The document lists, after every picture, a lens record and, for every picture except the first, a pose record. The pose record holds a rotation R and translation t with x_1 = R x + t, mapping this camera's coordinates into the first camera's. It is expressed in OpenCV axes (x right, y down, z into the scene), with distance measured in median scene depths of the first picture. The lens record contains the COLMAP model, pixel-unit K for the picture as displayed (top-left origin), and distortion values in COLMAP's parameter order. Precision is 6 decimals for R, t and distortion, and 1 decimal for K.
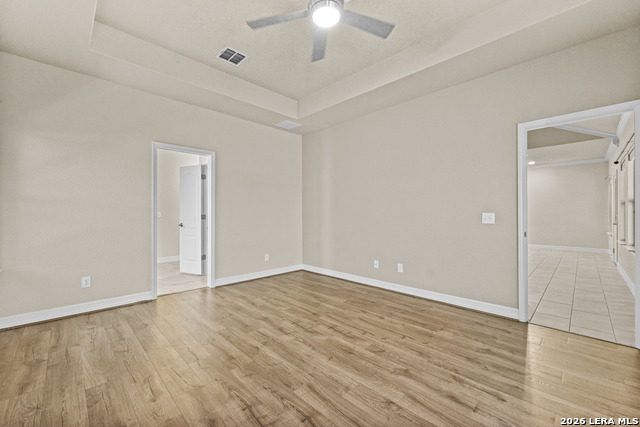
lens RADIAL K [[257.2, 0, 319.5], [0, 257.2, 211.5], [0, 0, 1]] dist [-0.000209, 0.000347]
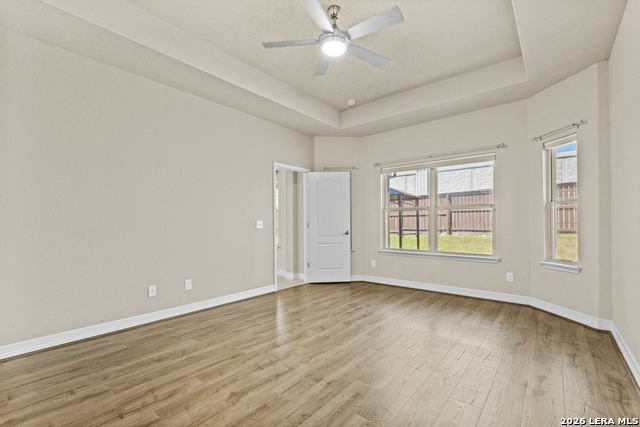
lens RADIAL K [[278.5, 0, 322.0], [0, 278.5, 227.0], [0, 0, 1]] dist [0.007741, -0.001111]
pose [[-0.087544, -0.019445, 0.995971, -0.881272], [-0.007831, 0.999792, 0.018831, 0.008009], [-0.996130, -0.006151, -0.087678, 0.864517]]
